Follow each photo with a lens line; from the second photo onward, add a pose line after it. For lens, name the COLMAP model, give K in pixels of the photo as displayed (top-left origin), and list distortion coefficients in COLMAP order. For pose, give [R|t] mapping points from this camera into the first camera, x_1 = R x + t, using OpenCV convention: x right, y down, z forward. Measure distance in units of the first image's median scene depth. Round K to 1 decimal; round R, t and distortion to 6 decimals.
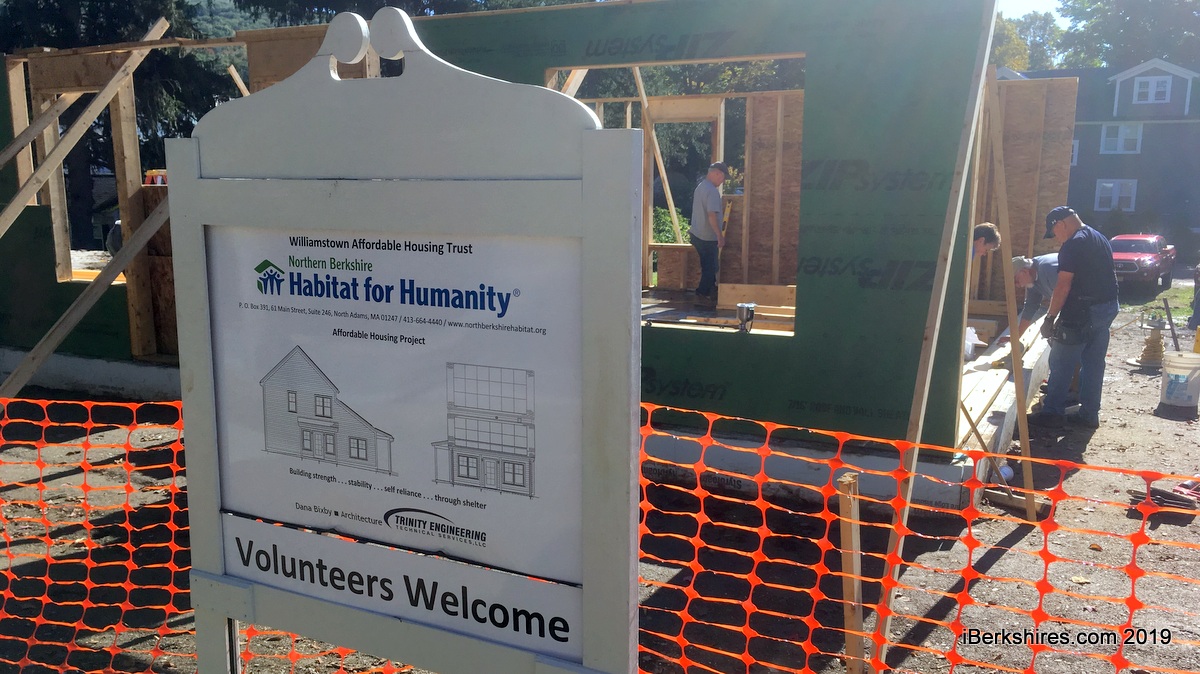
lens RADIAL K [[1024.3, 0, 600.0], [0, 1024.3, 337.0], [0, 0, 1]] dist [0.058294, -0.114560]
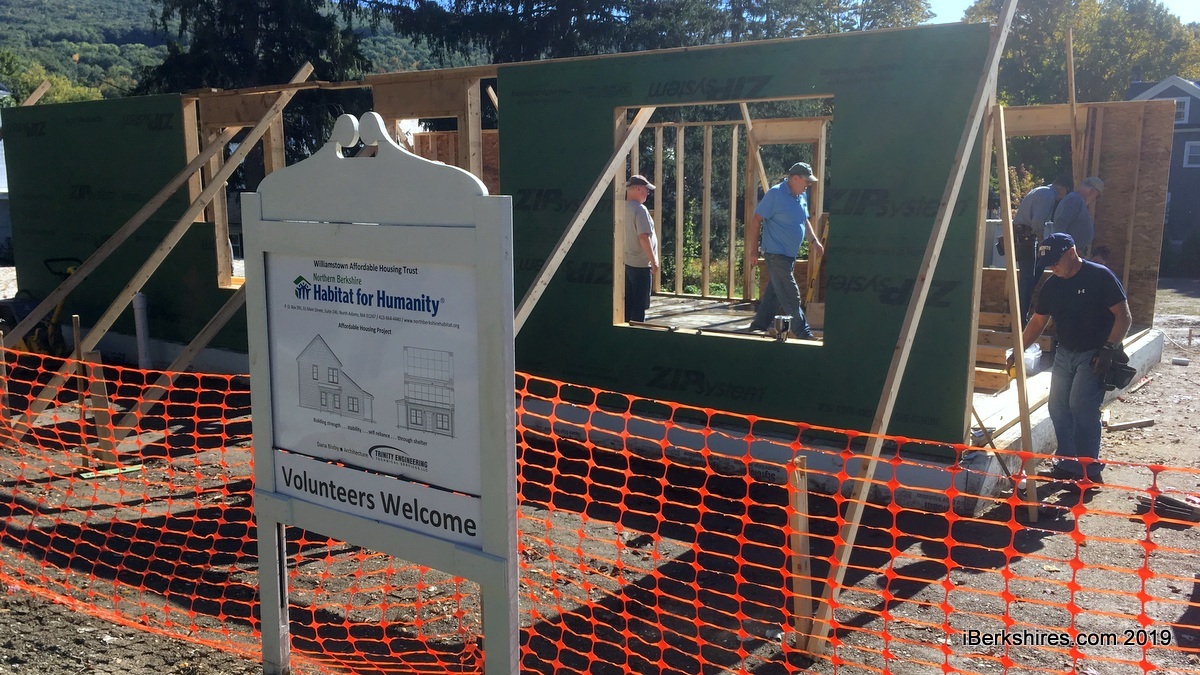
lens RADIAL K [[1024.3, 0, 600.0], [0, 1024.3, 337.5], [0, 0, 1]] dist [0.058294, -0.114560]
pose [[0.988833, 0.021899, -0.147408, 0.321806], [-0.023469, 0.999685, -0.008919, 0.016786], [0.147166, 0.012279, 0.989036, -0.397839]]
